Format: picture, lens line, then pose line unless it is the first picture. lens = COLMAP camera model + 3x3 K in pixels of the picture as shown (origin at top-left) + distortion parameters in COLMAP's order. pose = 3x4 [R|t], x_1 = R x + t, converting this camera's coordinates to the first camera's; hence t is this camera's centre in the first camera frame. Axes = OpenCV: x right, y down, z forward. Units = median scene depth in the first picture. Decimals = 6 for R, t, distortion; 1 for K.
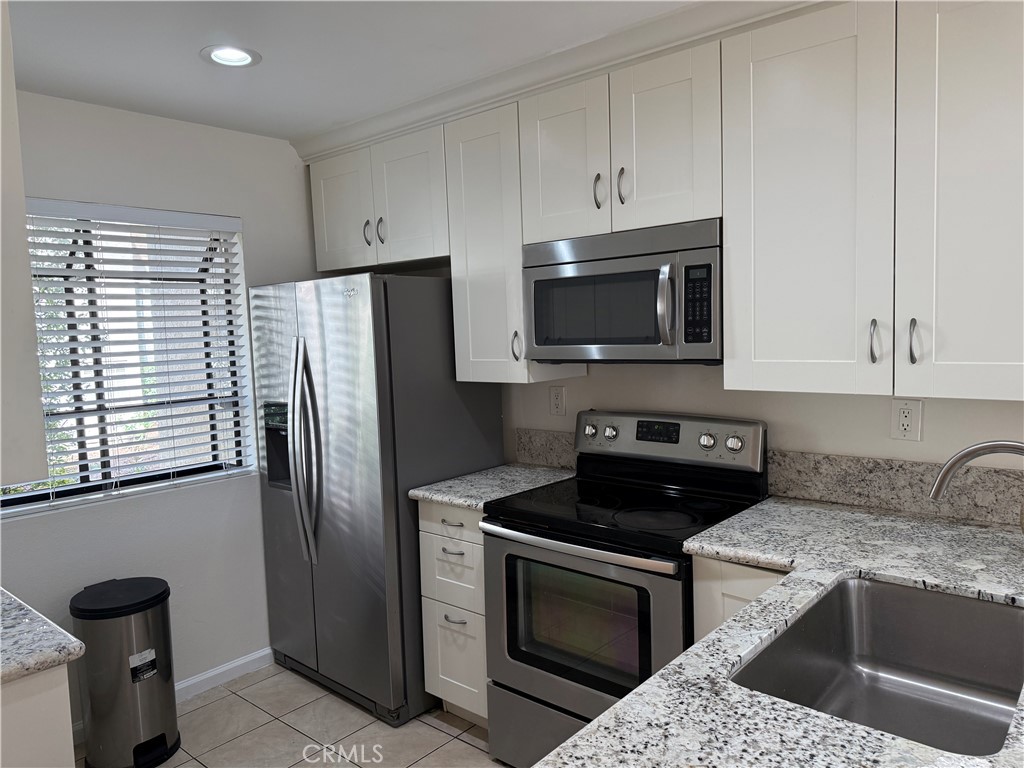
lens RADIAL K [[732.1, 0, 514.8], [0, 732.1, 375.9], [0, 0, 1]] dist [0.140150, -0.192626]
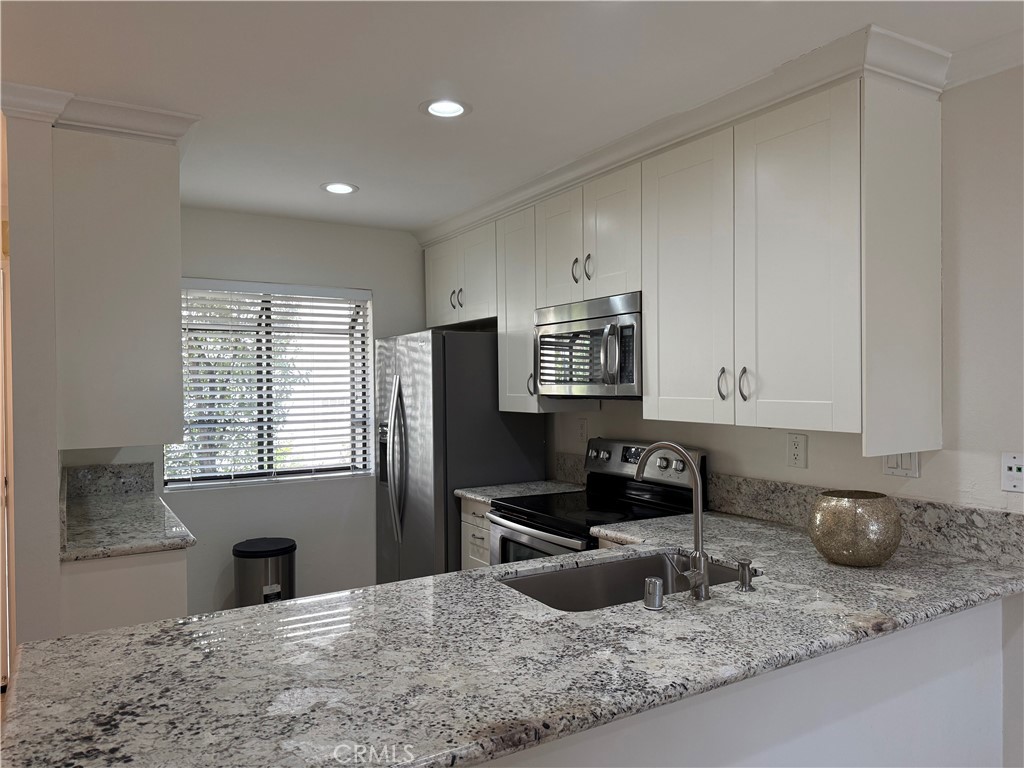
lens RADIAL K [[731.6, 0, 512.0], [0, 731.6, 384.0], [0, 0, 1]] dist [0.138838, 0.000293]
pose [[0.950431, 0.026056, -0.309843, 0.385289], [-0.044048, 0.997716, -0.051216, 0.027593], [0.307801, 0.062325, 0.949407, -0.269207]]
